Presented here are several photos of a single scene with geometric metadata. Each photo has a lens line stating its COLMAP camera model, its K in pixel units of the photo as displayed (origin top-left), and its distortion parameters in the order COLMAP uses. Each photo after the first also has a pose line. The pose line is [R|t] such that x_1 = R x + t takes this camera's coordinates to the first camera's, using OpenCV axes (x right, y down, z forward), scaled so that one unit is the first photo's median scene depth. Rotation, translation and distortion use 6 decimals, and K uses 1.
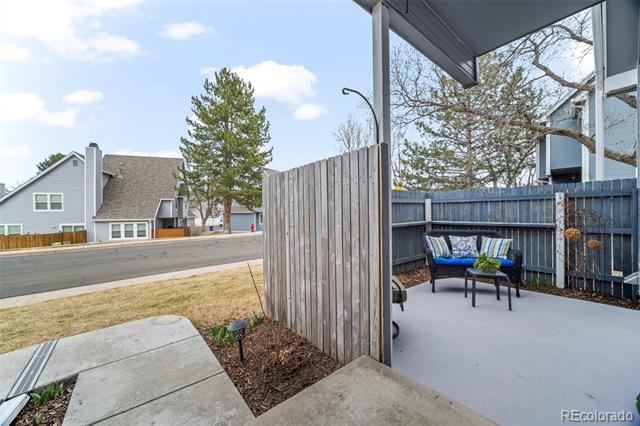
lens RADIAL K [[272.2, 0, 311.3], [0, 272.2, 212.6], [0, 0, 1]] dist [0.000273, 0.000787]
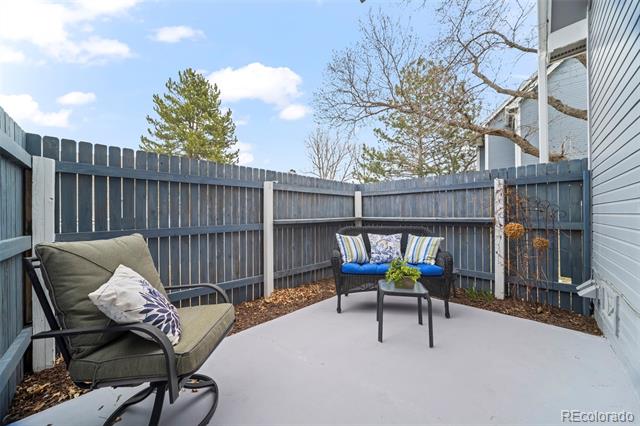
lens RADIAL K [[246.3, 0, 319.1], [0, 246.3, 212.4], [0, 0, 1]] dist [-0.023310, 0.009042]
pose [[0.993842, 0.006737, 0.110601, 0.282165], [-0.005144, 0.999879, -0.014683, 0.034771], [-0.110686, 0.014023, 0.993756, 0.317109]]
